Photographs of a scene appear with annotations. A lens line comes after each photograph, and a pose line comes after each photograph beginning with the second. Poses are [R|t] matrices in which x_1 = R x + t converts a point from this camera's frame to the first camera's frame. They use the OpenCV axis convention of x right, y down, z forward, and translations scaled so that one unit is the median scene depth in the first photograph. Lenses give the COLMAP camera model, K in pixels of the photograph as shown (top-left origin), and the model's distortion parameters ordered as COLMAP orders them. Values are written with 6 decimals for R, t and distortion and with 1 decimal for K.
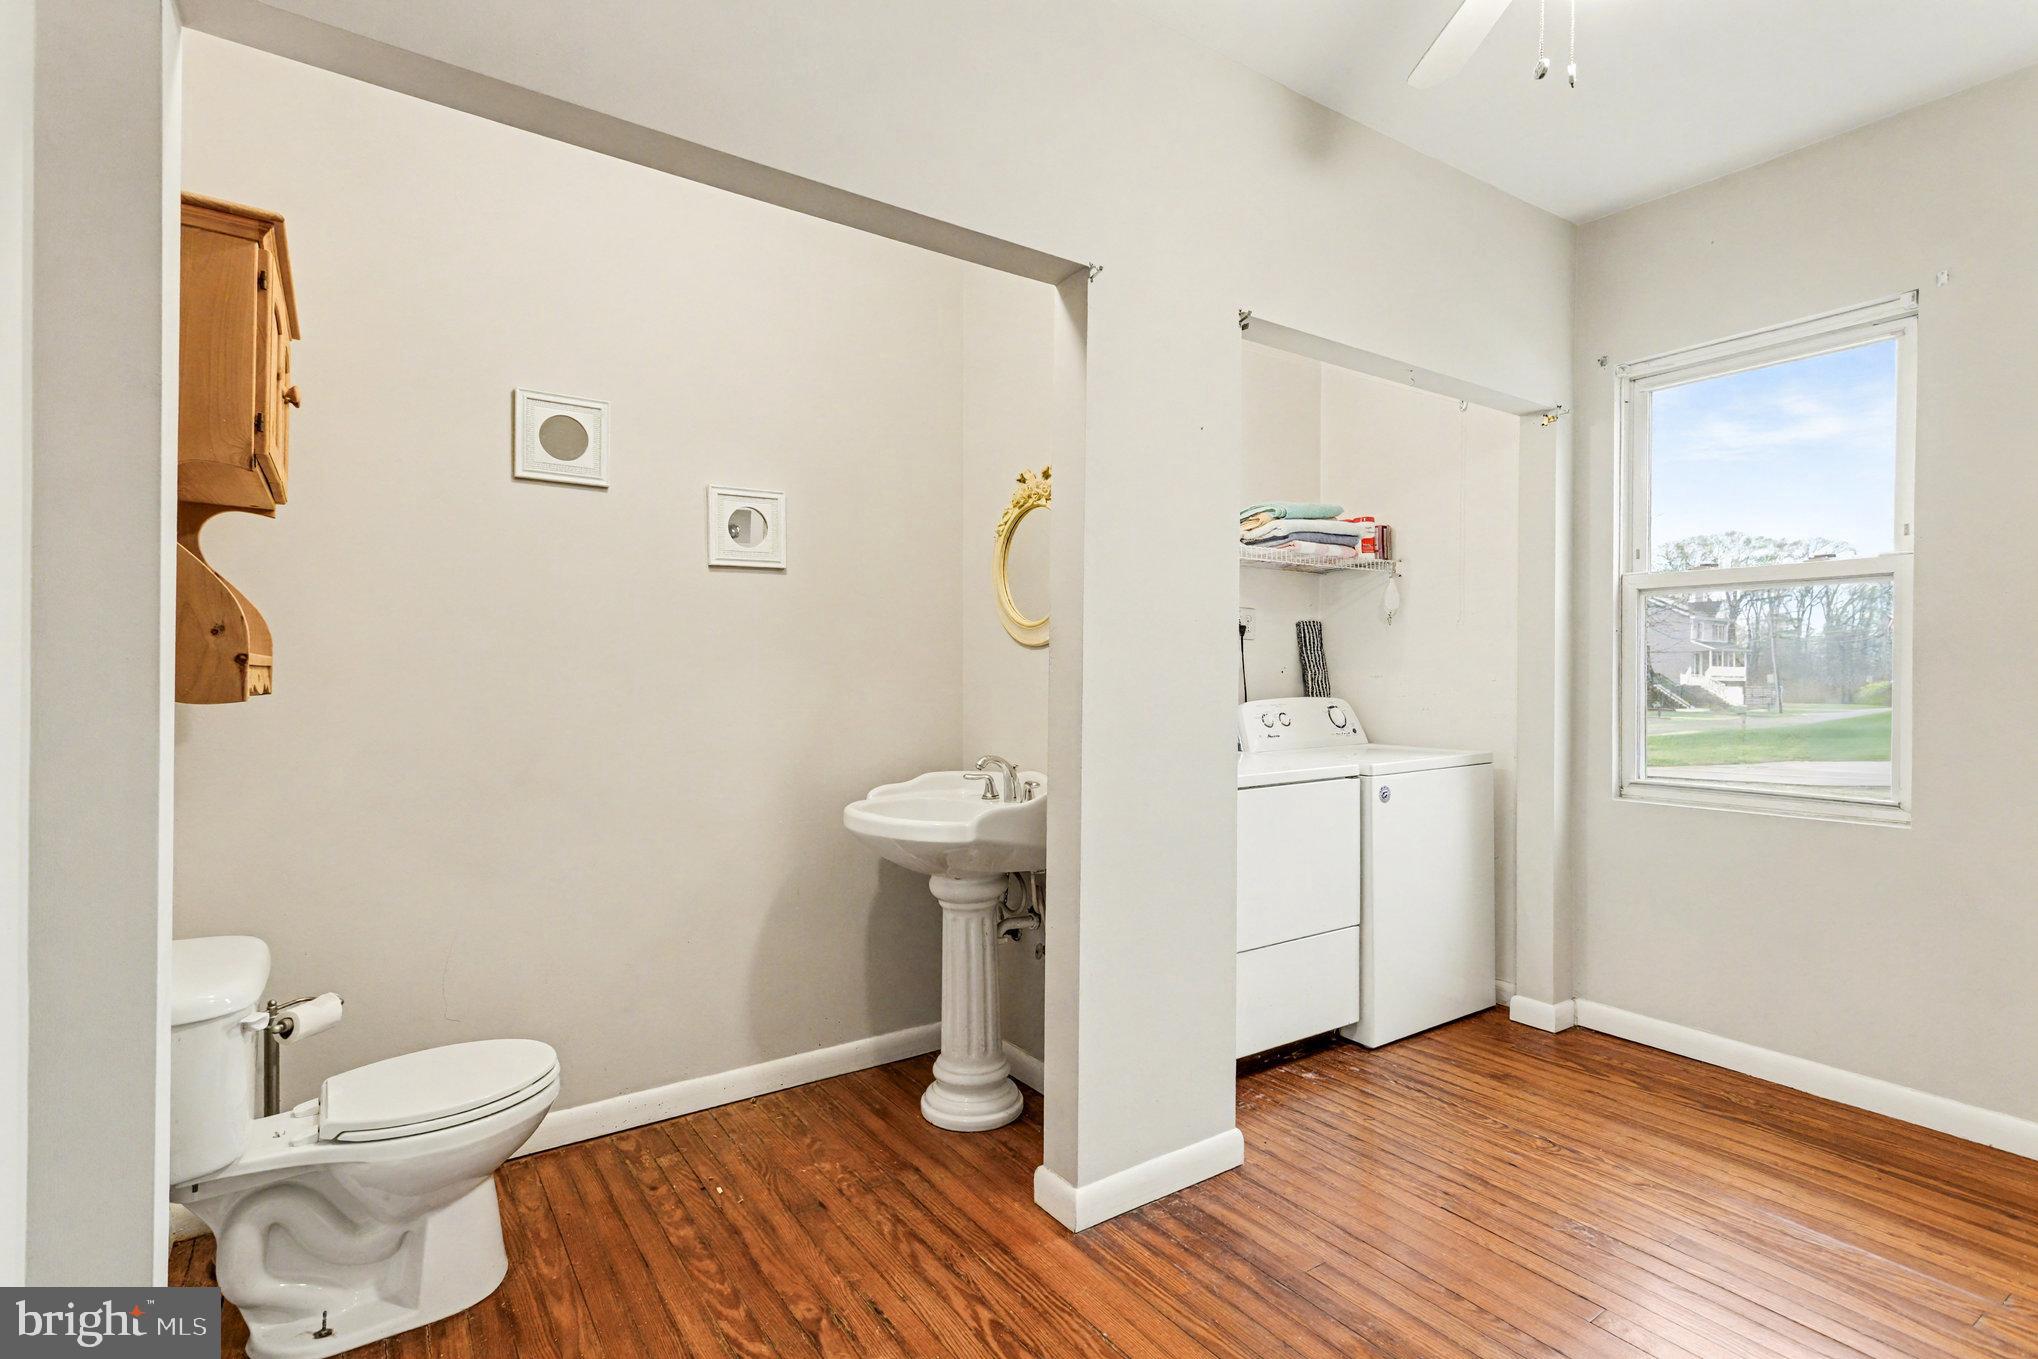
lens RADIAL K [[984.0, 0, 1020.7], [0, 984.0, 673.9], [0, 0, 1]] dist [-0.003353, 0.000409]
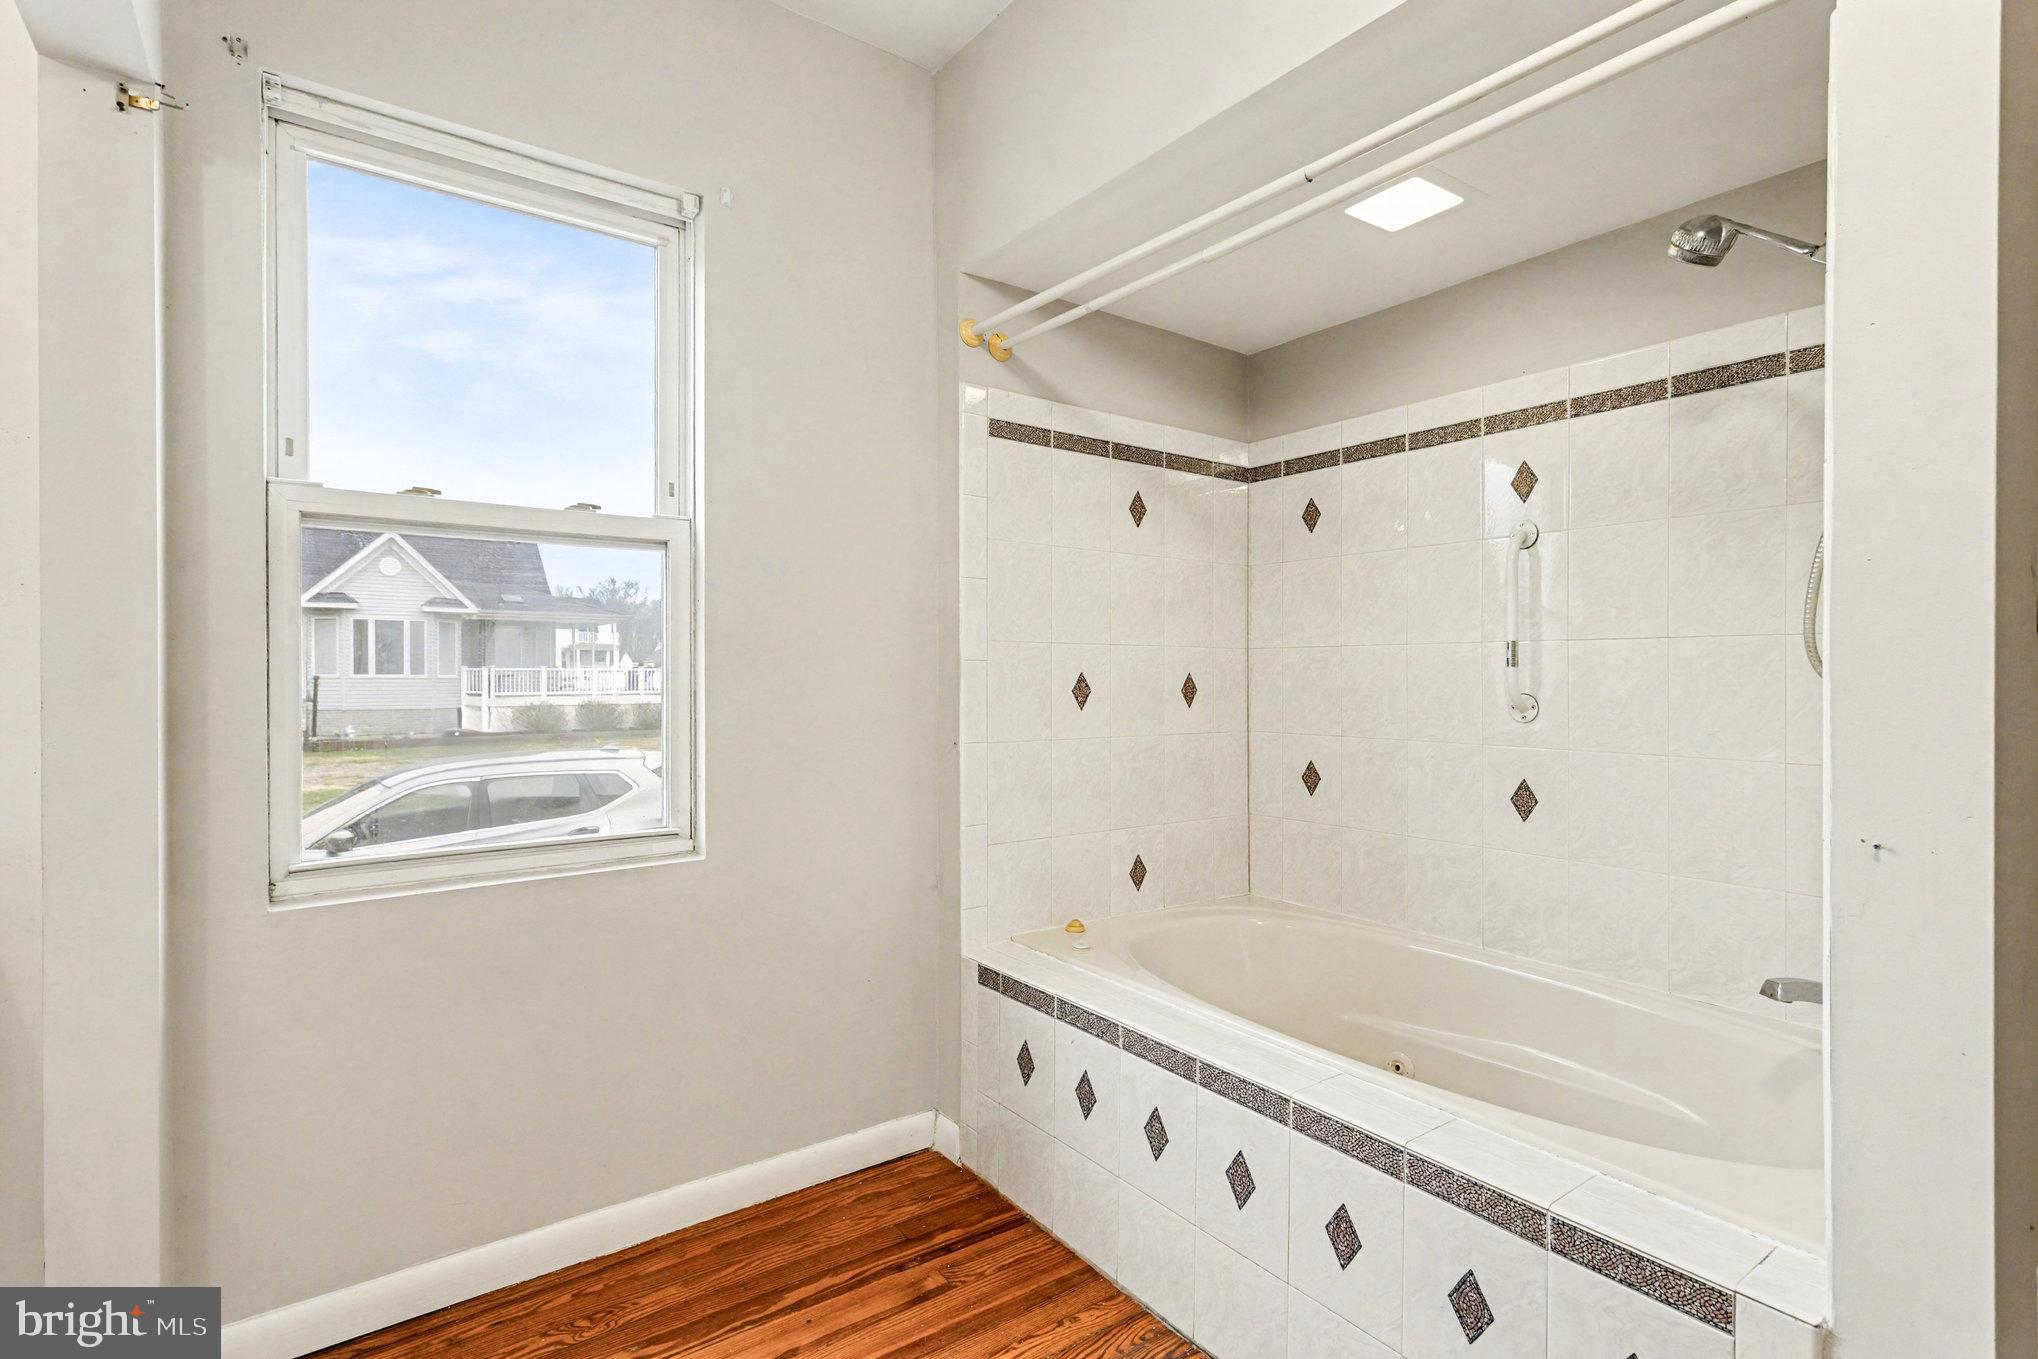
lens RADIAL K [[984.0, 0, 1020.1], [0, 984.0, 675.0], [0, 0, 1]] dist [-0.003353, 0.000409]
pose [[-0.027706, -0.014923, 0.999505, 0.087341], [0.003668, 0.999880, 0.015030, -0.003764], [-0.999609, 0.004083, -0.027648, 0.705842]]
